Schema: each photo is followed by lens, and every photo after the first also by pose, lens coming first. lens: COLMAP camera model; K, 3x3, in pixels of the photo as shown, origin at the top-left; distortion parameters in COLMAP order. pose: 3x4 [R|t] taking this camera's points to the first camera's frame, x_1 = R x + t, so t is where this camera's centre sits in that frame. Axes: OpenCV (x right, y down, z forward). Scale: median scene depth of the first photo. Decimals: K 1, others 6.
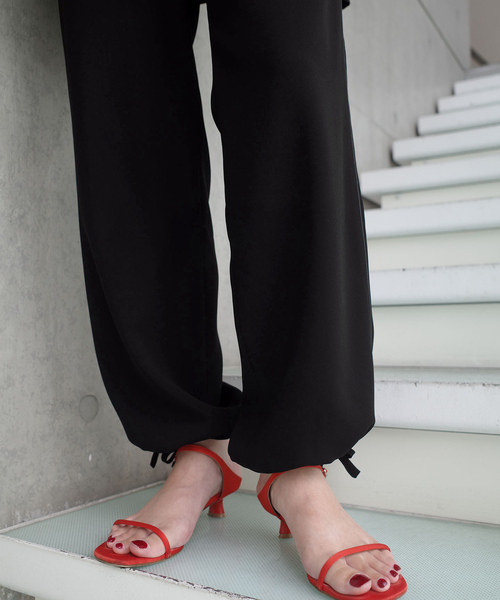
lens RADIAL K [[617.5, 0, 265.3], [0, 617.5, 311.2], [0, 0, 1]] dist [-0.027686, 0.000000]
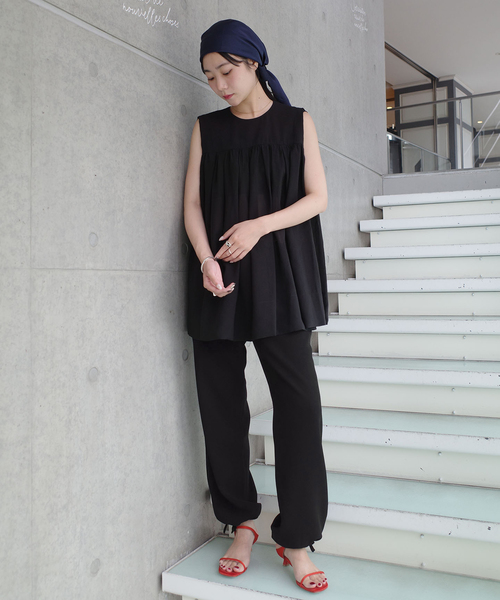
lens RADIAL K [[617.5, 0, 272.6], [0, 617.5, 297.9], [0, 0, 1]] dist [-0.027686, 0.000000]
pose [[0.994385, -0.005925, 0.105653, -0.224489], [0.002401, 0.999437, 0.033458, -0.744180], [-0.105792, -0.033016, 0.993840, -1.334417]]
